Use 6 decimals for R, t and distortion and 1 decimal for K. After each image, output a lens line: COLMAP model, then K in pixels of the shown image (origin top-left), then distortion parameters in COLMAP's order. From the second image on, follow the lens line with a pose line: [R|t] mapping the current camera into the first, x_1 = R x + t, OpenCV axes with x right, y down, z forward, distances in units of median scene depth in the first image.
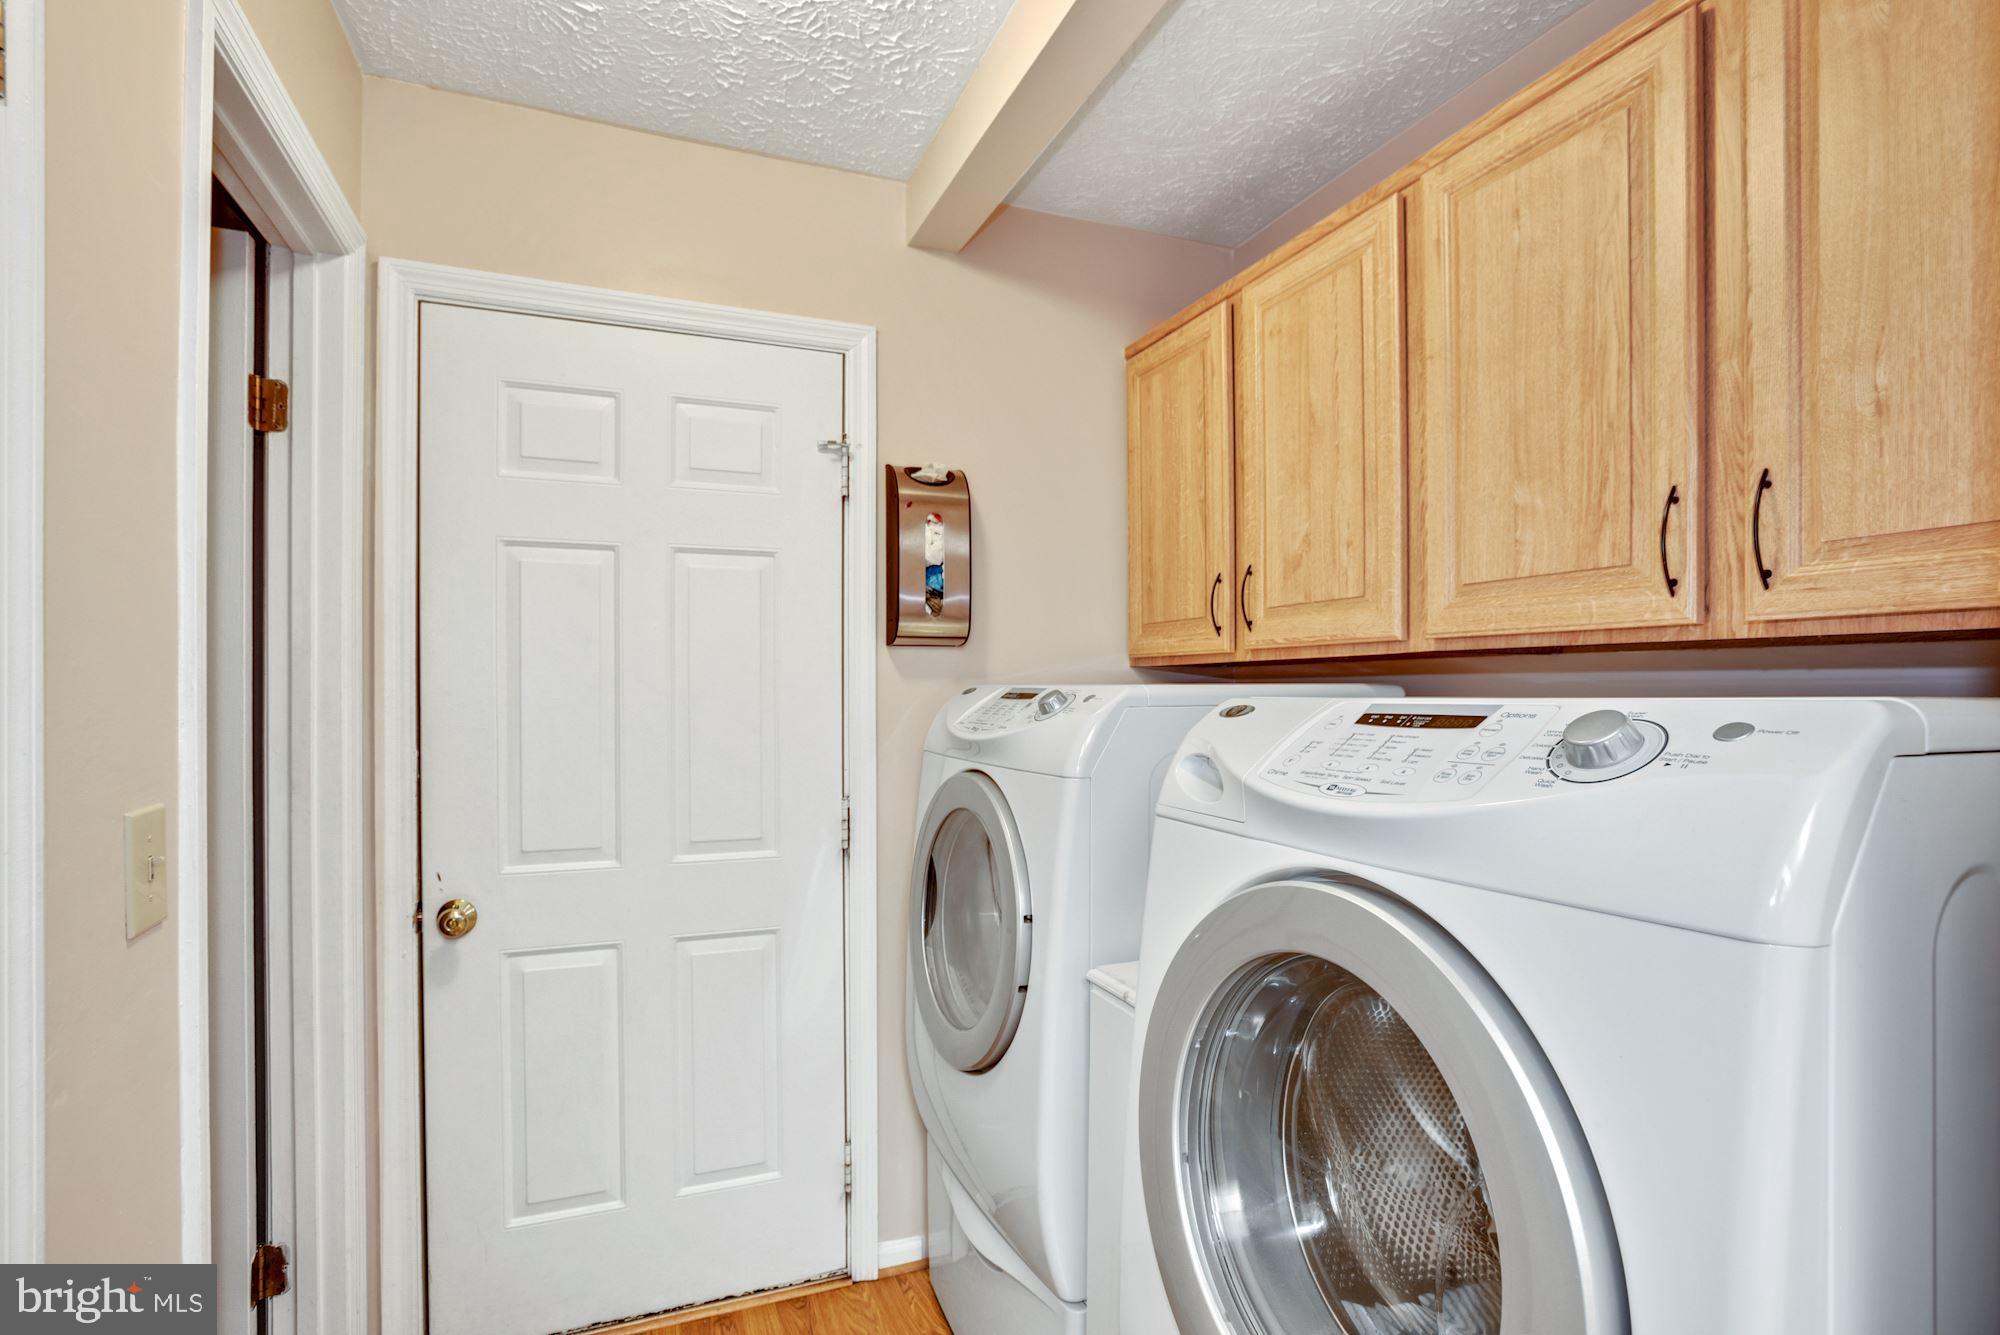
lens RADIAL K [[977.5, 0, 1017.7], [0, 977.5, 684.2], [0, 0, 1]] dist [-0.030934, 0.007008]
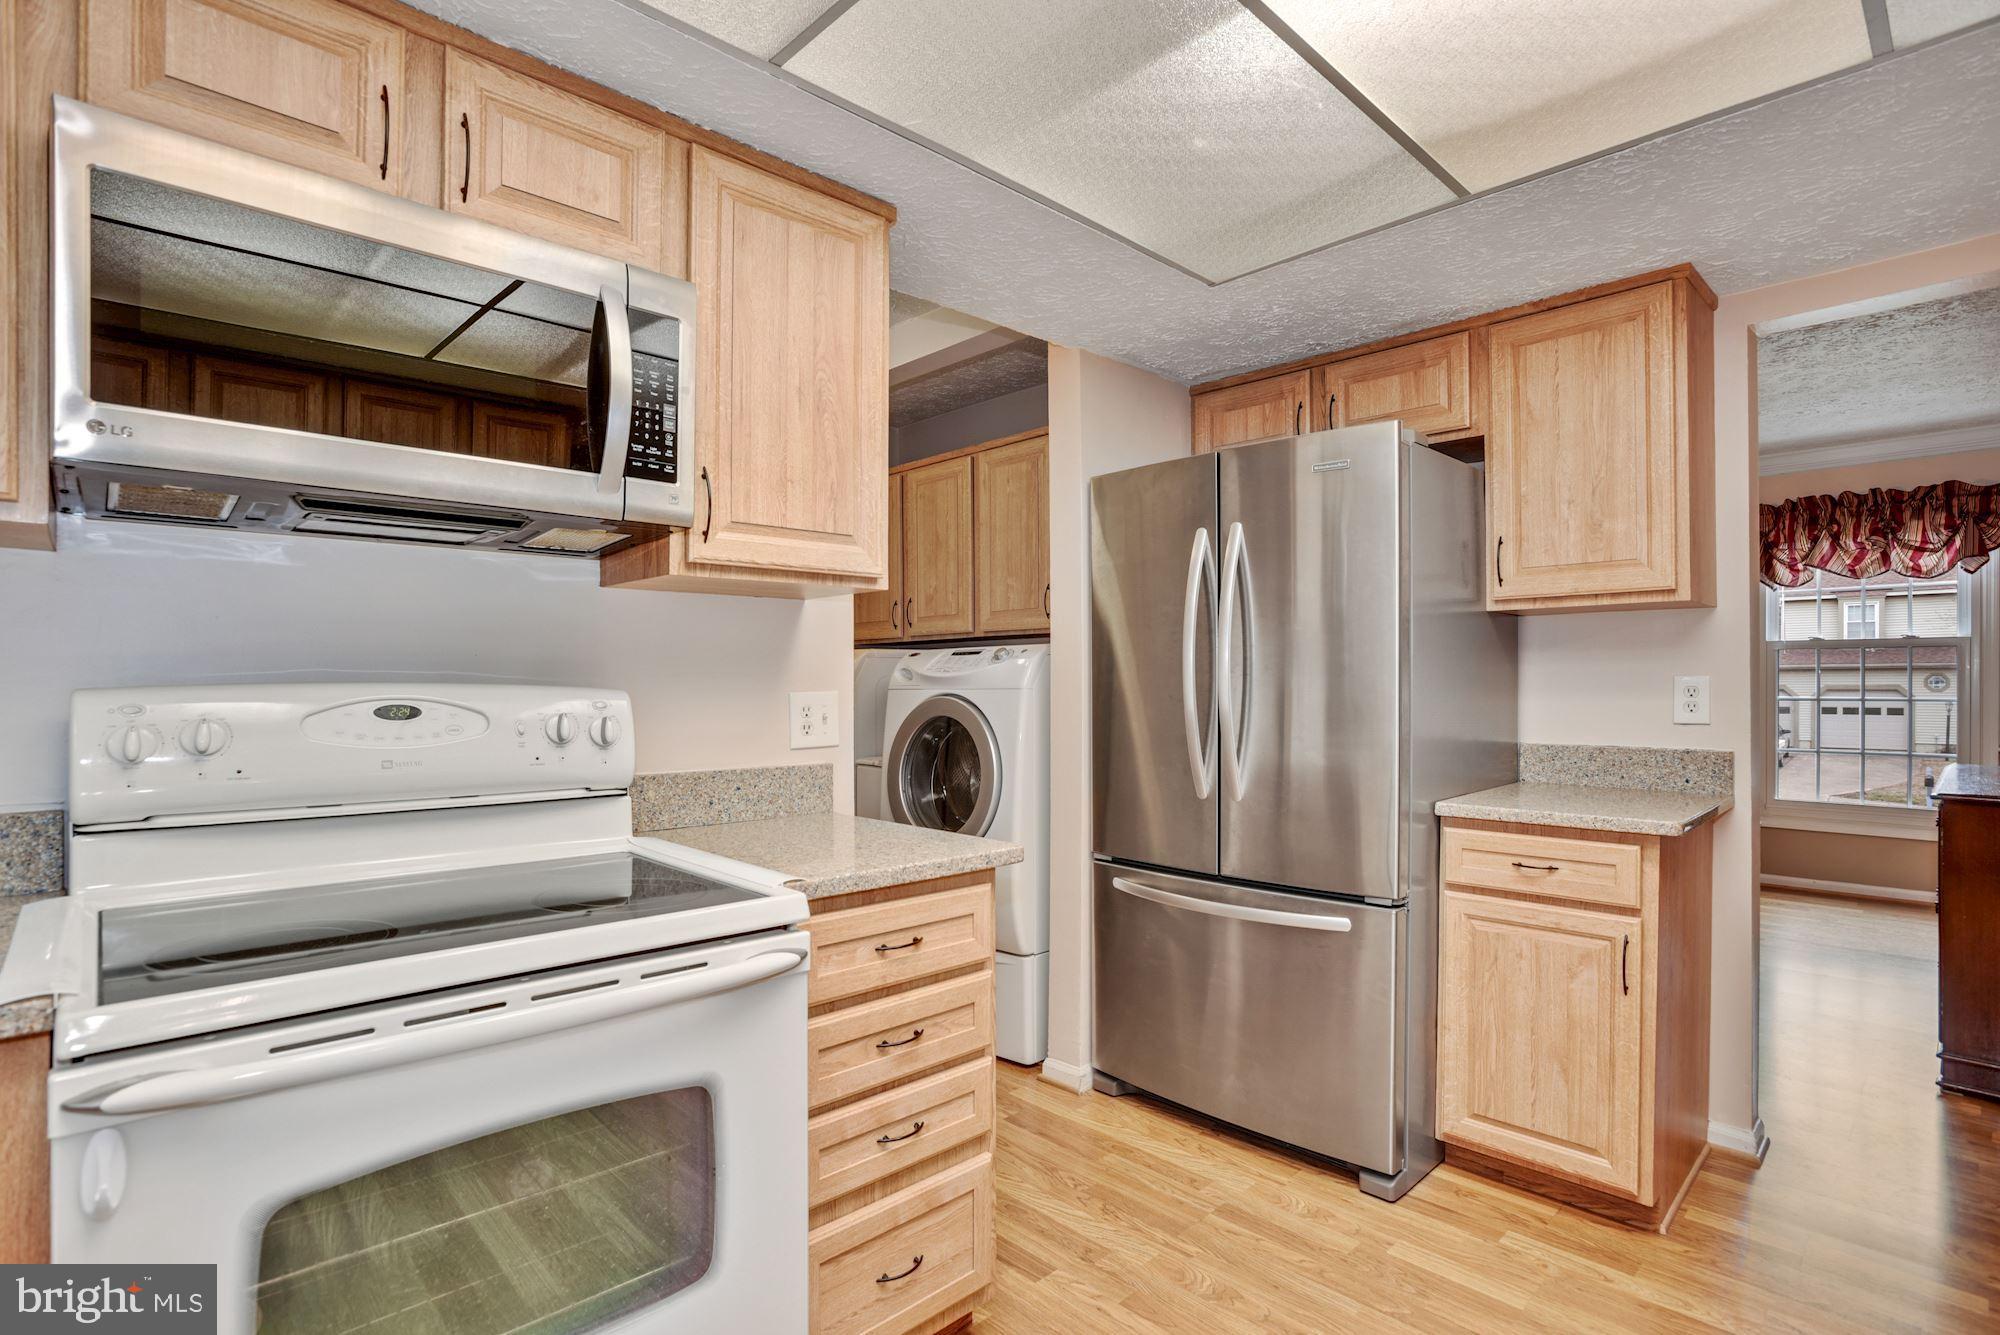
lens RADIAL K [[977.5, 0, 982.5], [0, 977.5, 699.4], [0, 0, 1]] dist [-0.030934, 0.007008]
pose [[0.941820, -0.008215, 0.336017, -0.416780], [0.000729, 0.999749, 0.022398, 0.069423], [-0.336116, -0.020849, 0.941590, -1.348202]]
